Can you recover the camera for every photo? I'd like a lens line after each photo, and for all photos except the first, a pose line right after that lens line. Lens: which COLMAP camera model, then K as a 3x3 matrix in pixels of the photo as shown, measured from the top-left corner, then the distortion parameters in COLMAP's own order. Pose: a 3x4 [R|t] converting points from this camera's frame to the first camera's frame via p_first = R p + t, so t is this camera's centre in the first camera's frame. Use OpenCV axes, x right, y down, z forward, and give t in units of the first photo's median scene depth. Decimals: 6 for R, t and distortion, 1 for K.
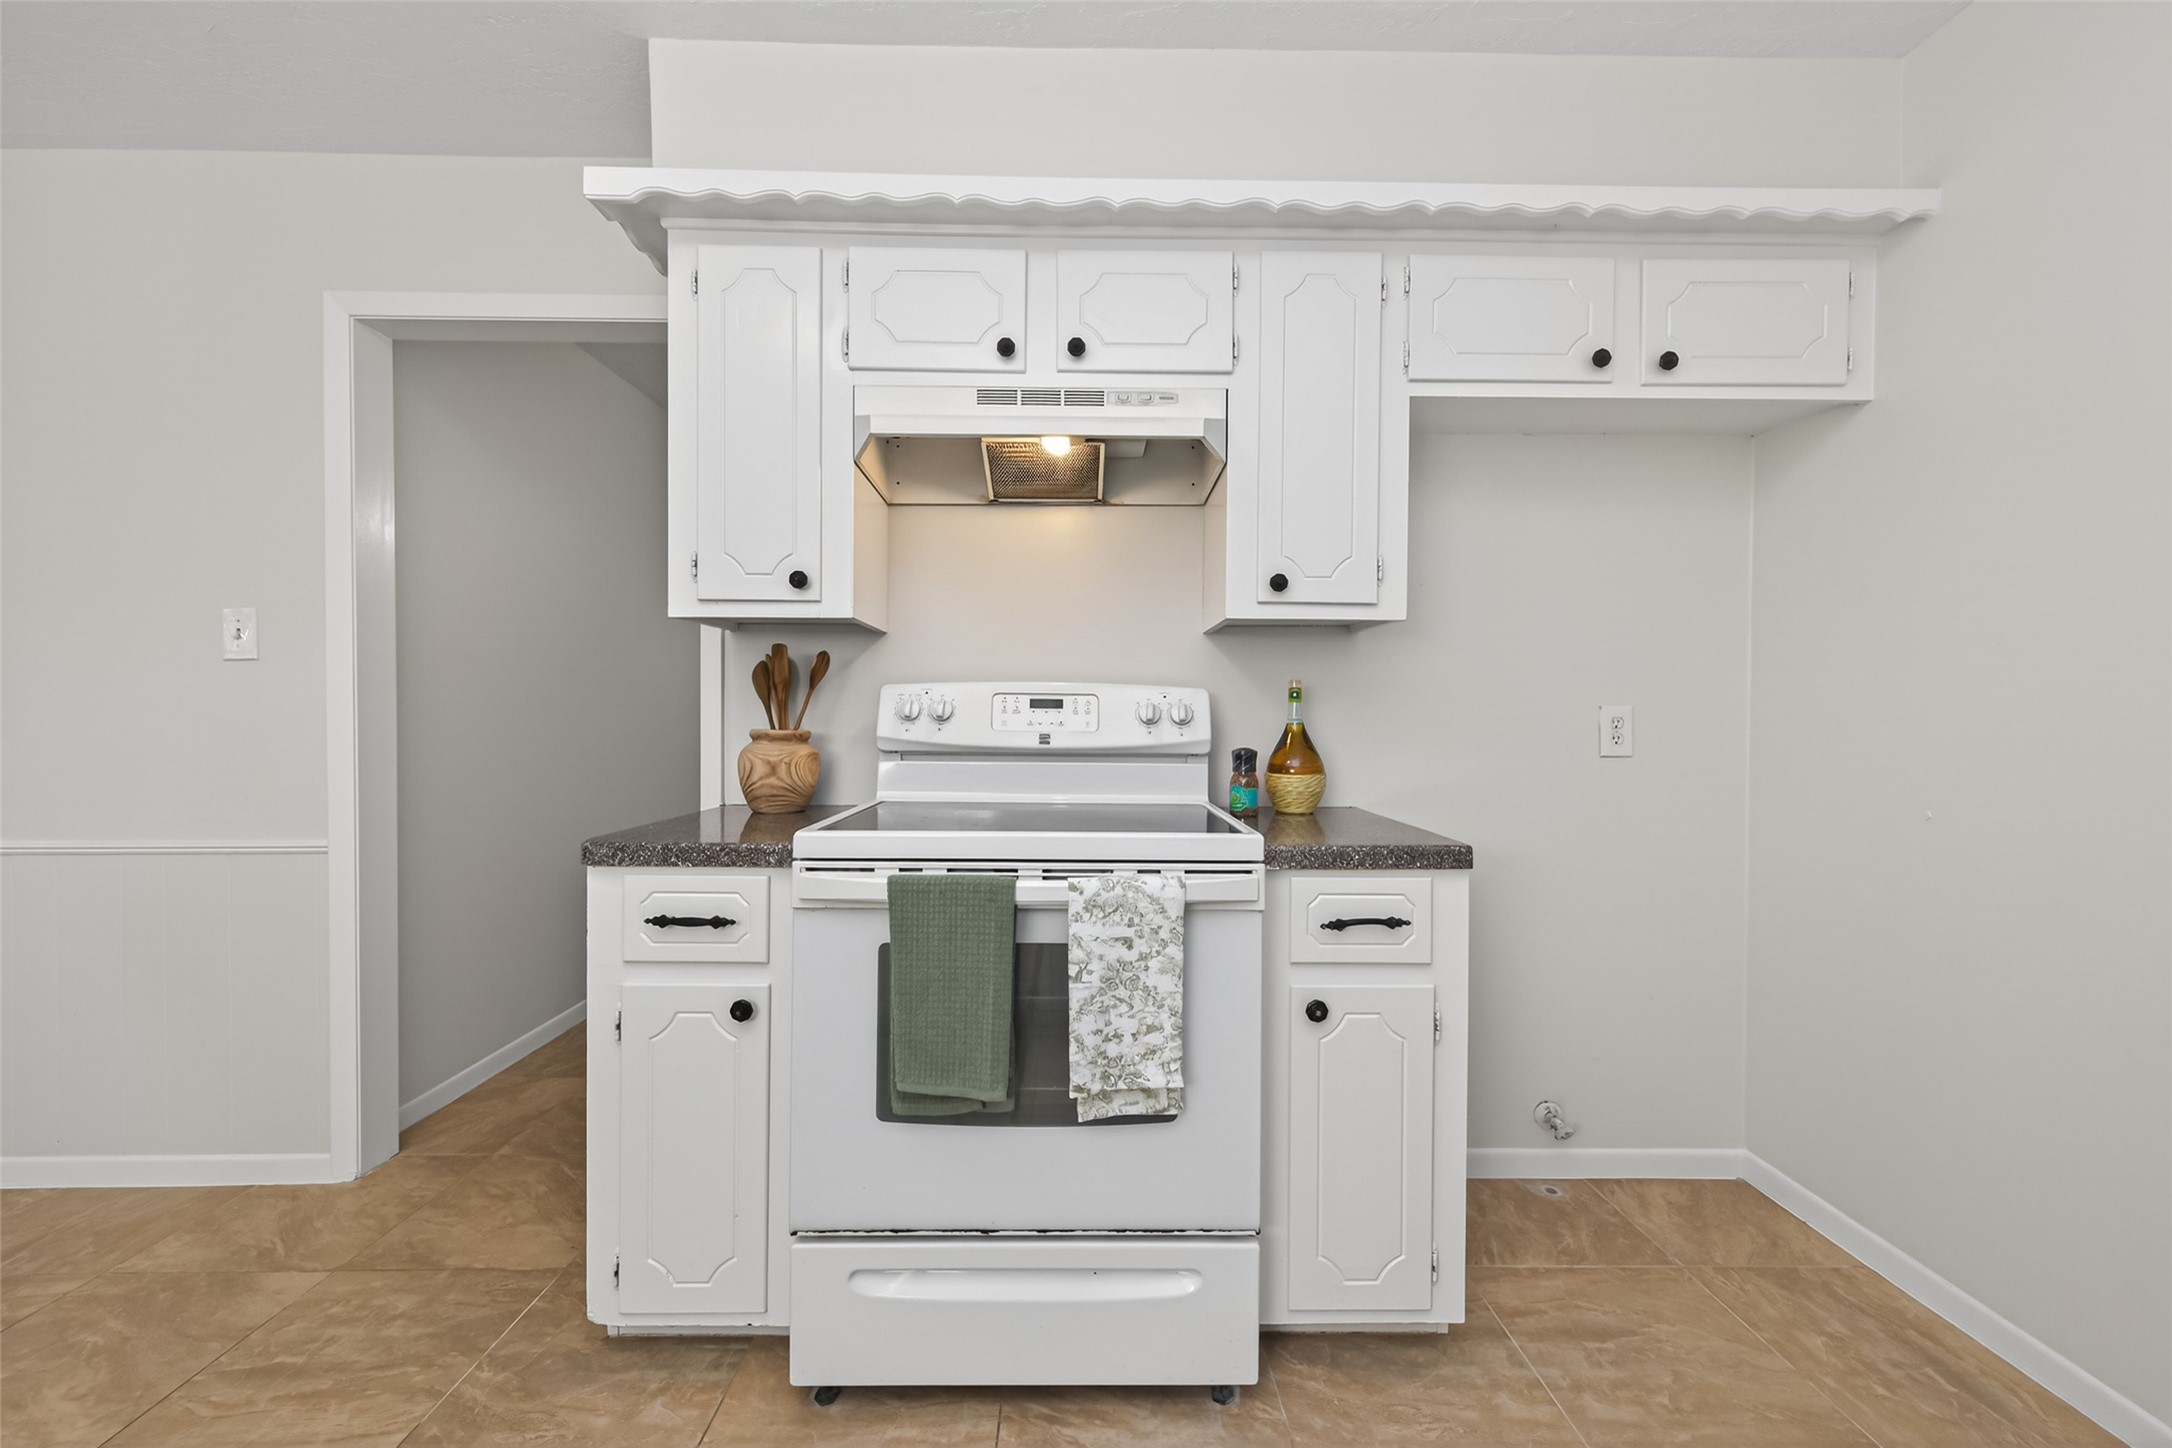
lens RADIAL K [[843.2, 0, 1088.4], [0, 843.2, 727.3], [0, 0, 1]] dist [0.010950, -0.003149]
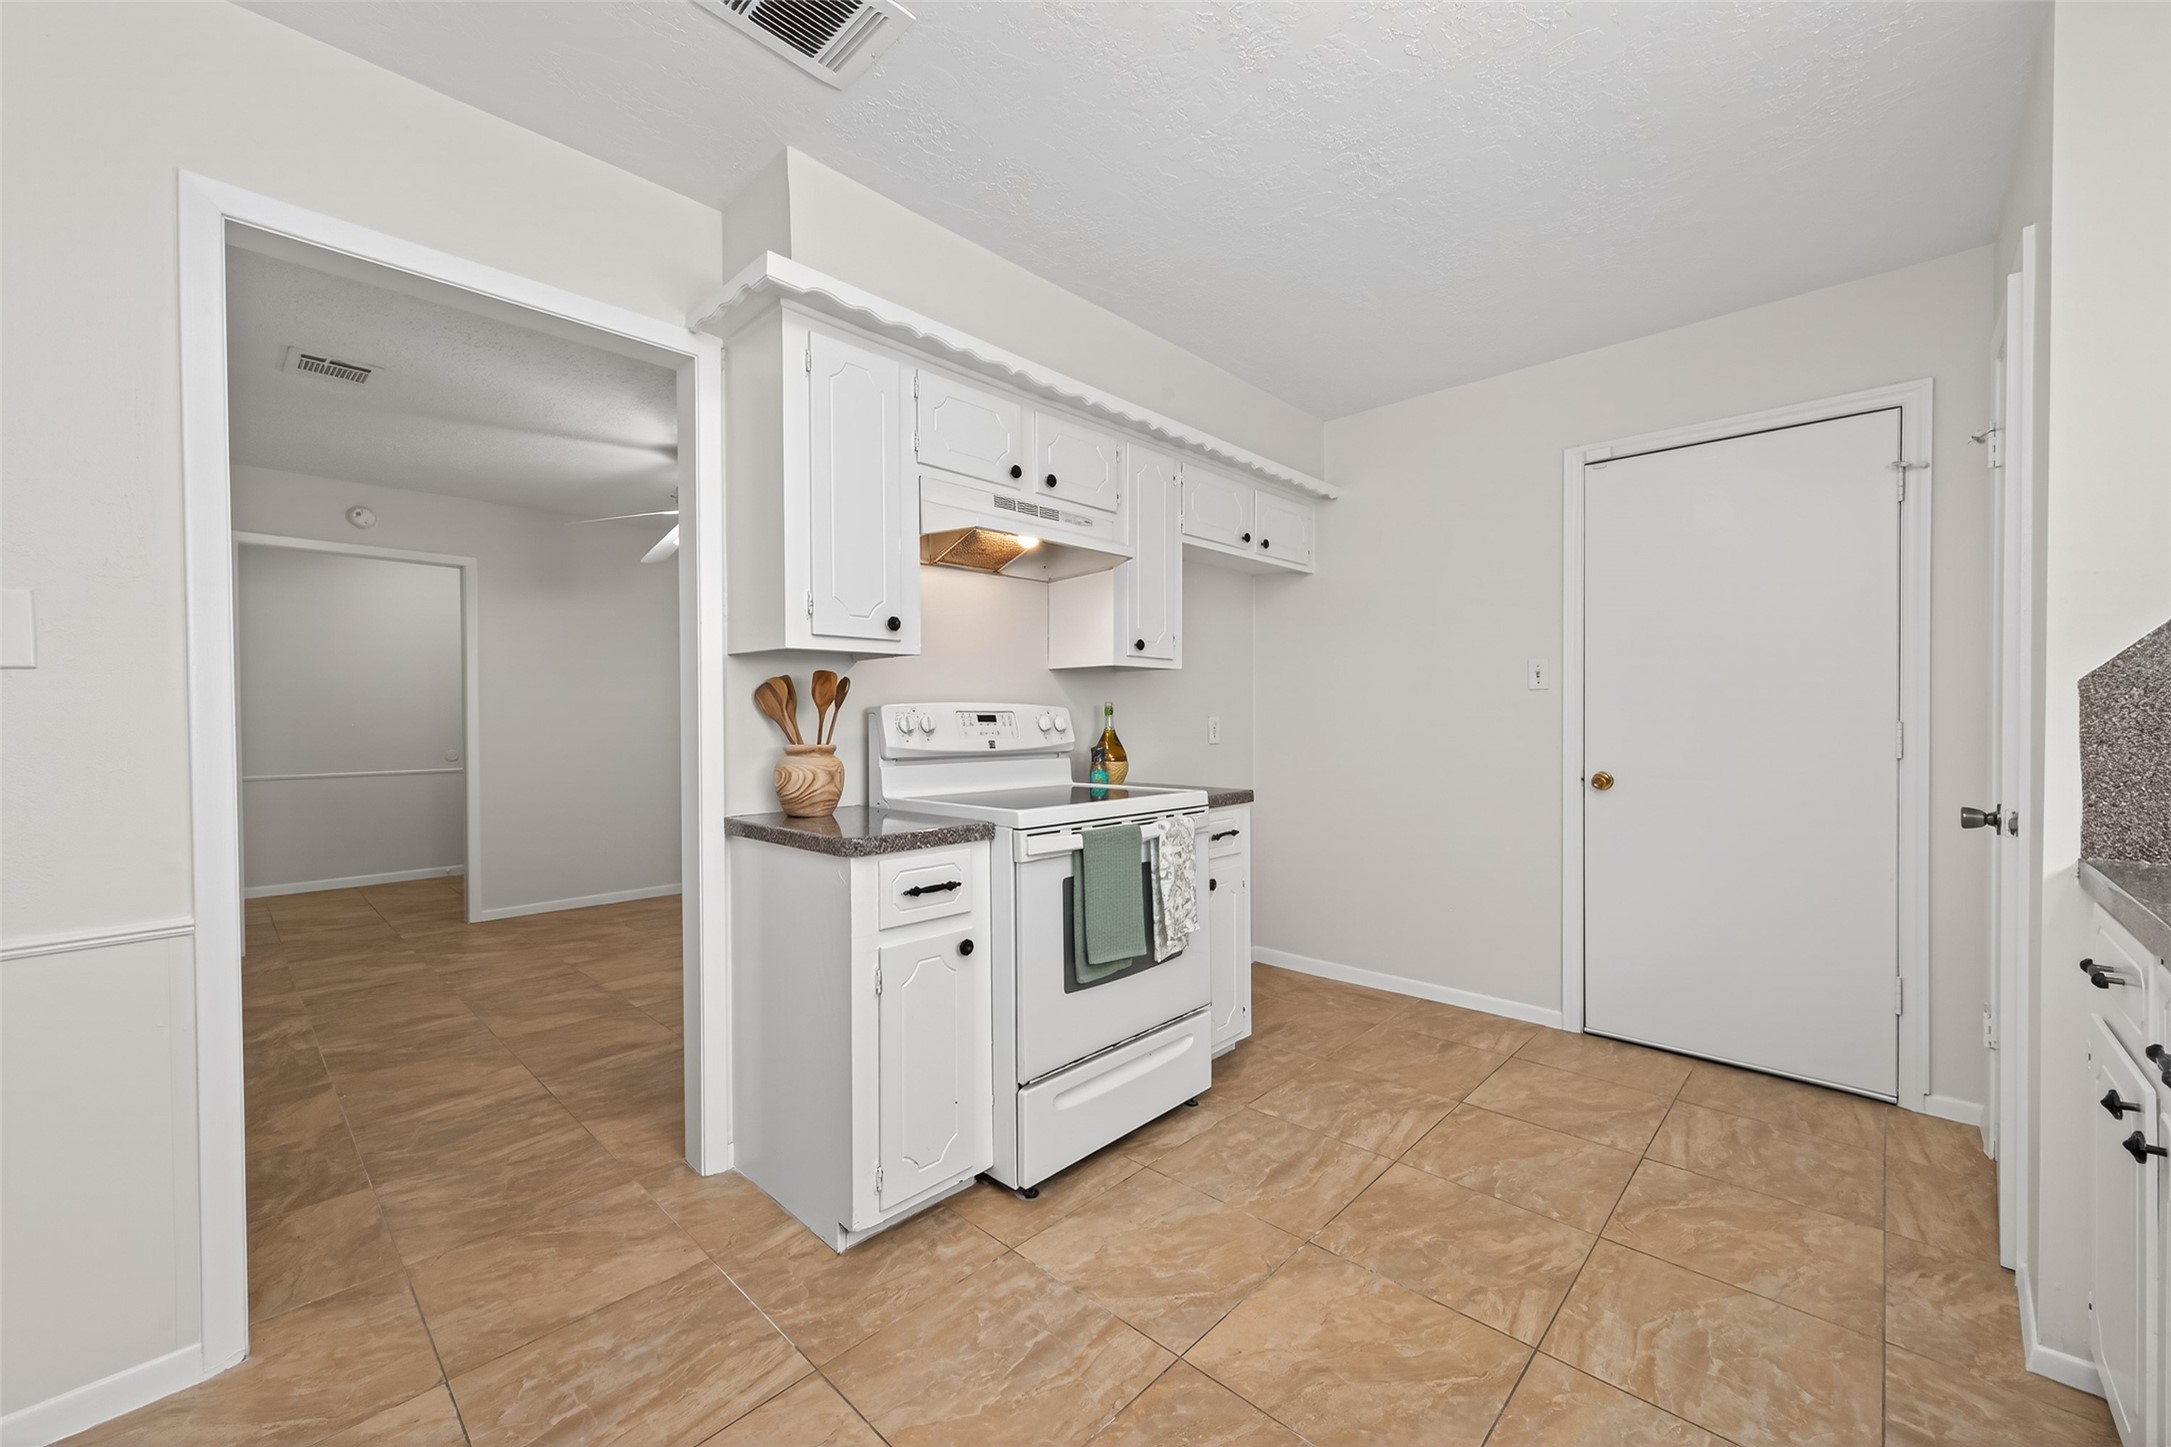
lens RADIAL K [[842.8, 0, 1088.9], [0, 842.8, 726.6], [0, 0, 1]] dist [0.010950, -0.003149]
pose [[0.698249, -0.018341, 0.715620, -1.050768], [0.020594, 0.999773, 0.005529, -0.022399], [-0.715559, 0.010877, 0.698468, -0.085981]]
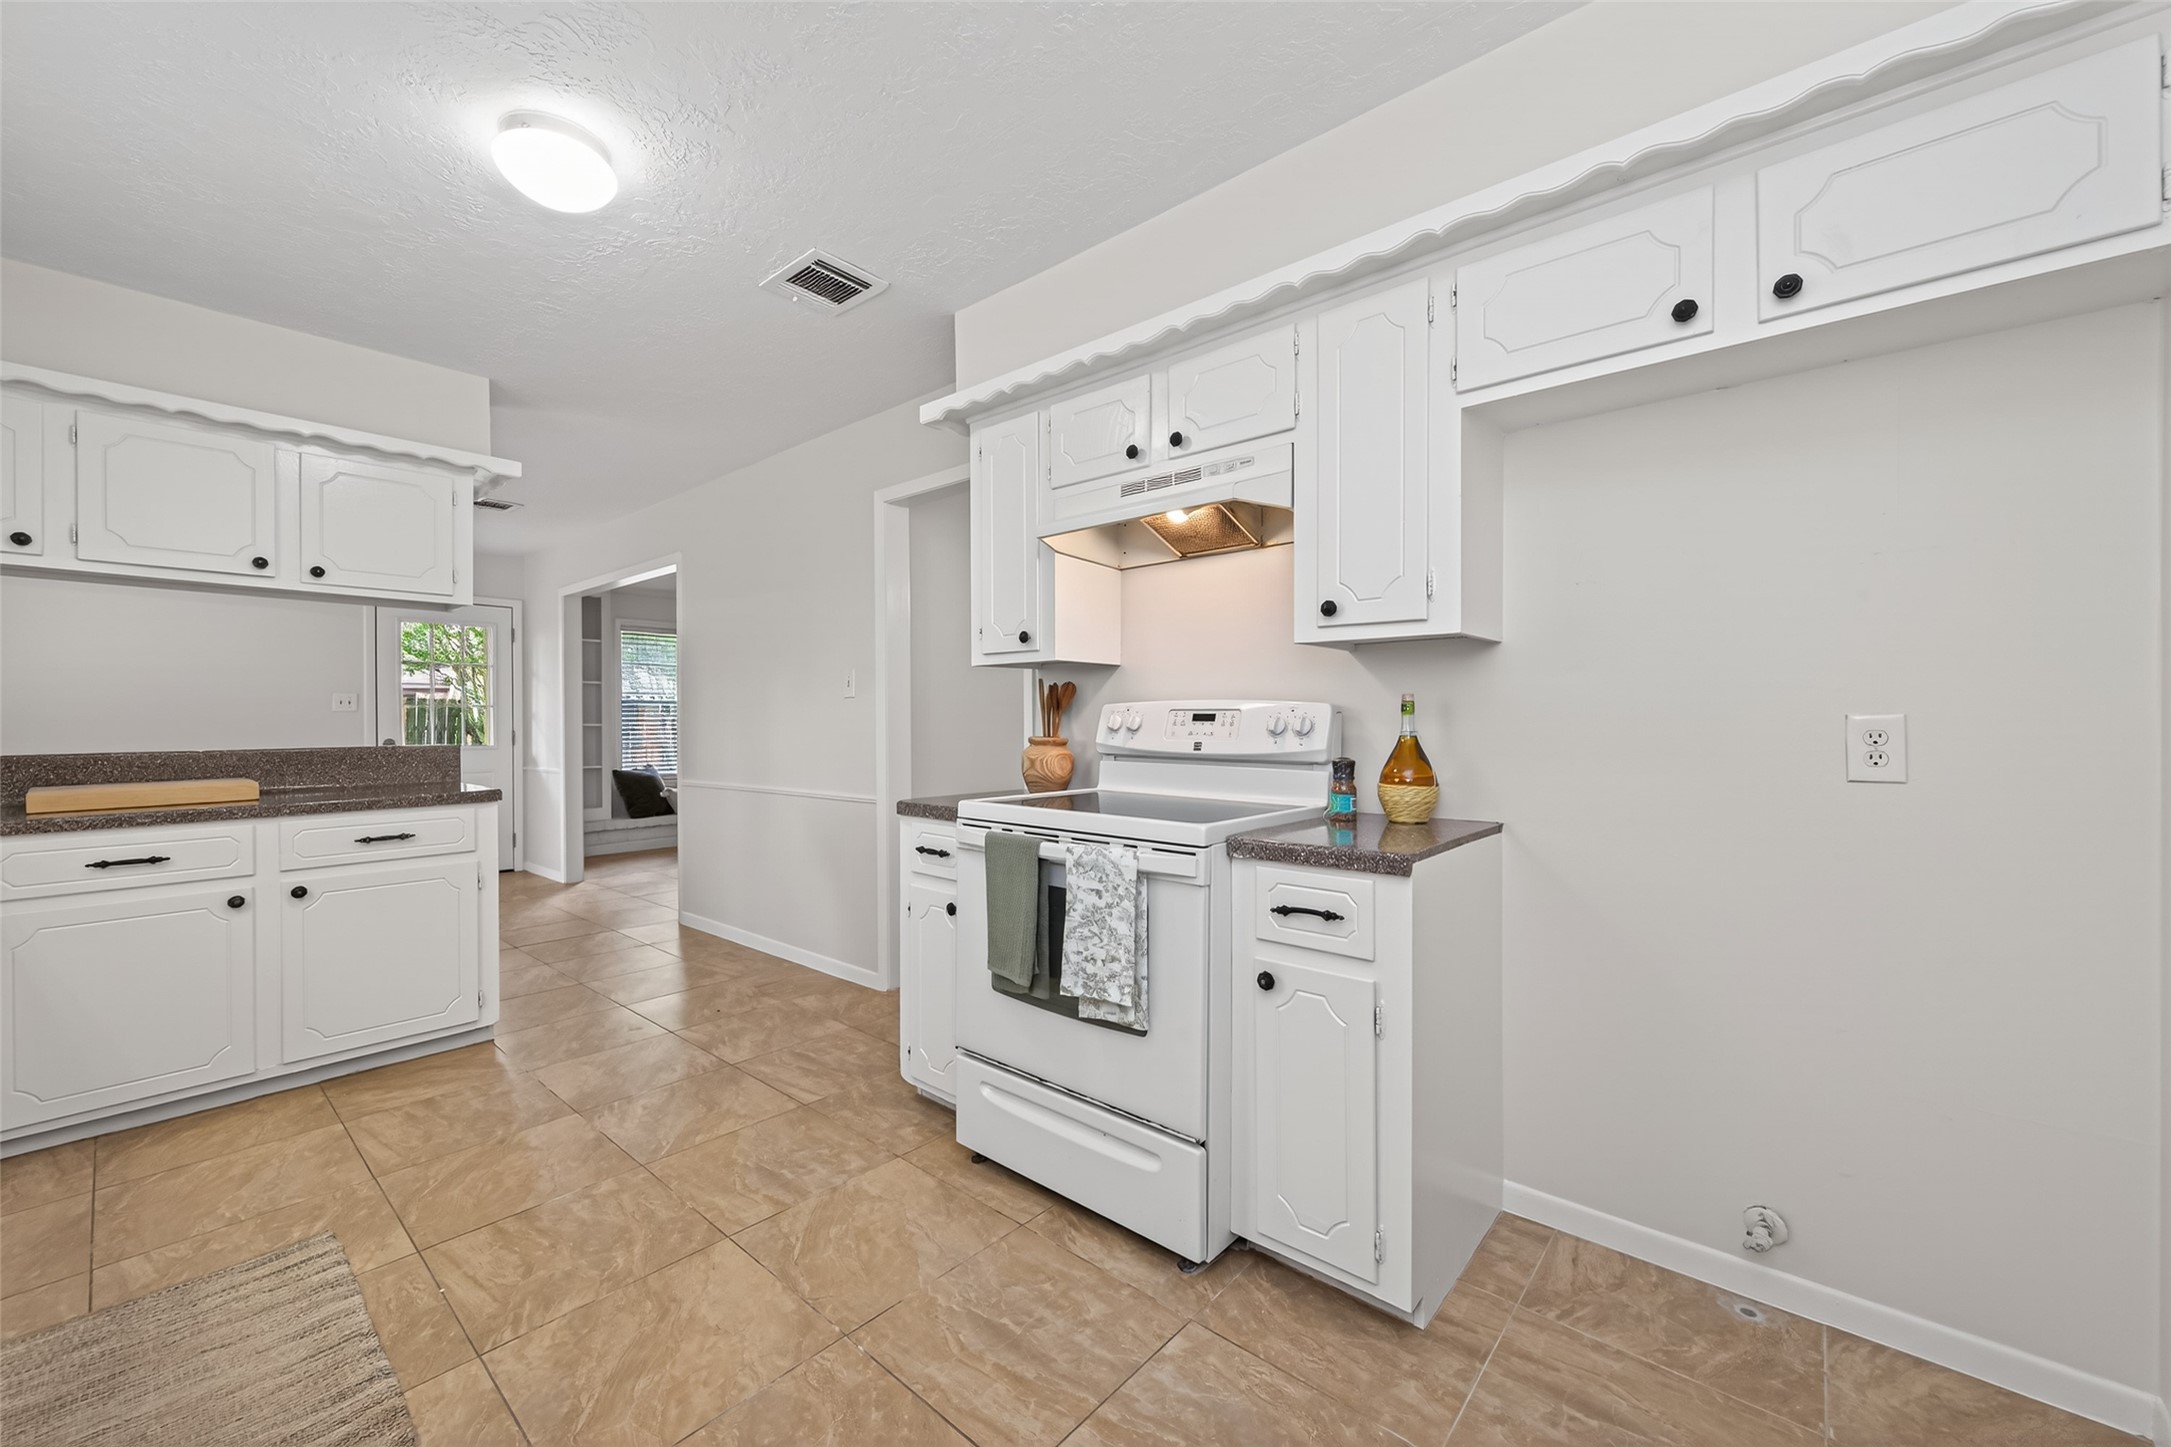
lens RADIAL K [[842.8, 0, 1086.8], [0, 842.8, 727.6], [0, 0, 1]] dist [0.010950, -0.003149]
pose [[0.746803, 0.000188, -0.665045, 0.736875], [-0.003429, 0.999988, -0.003567, -0.010012], [0.665037, 0.004944, 0.746794, -0.039048]]
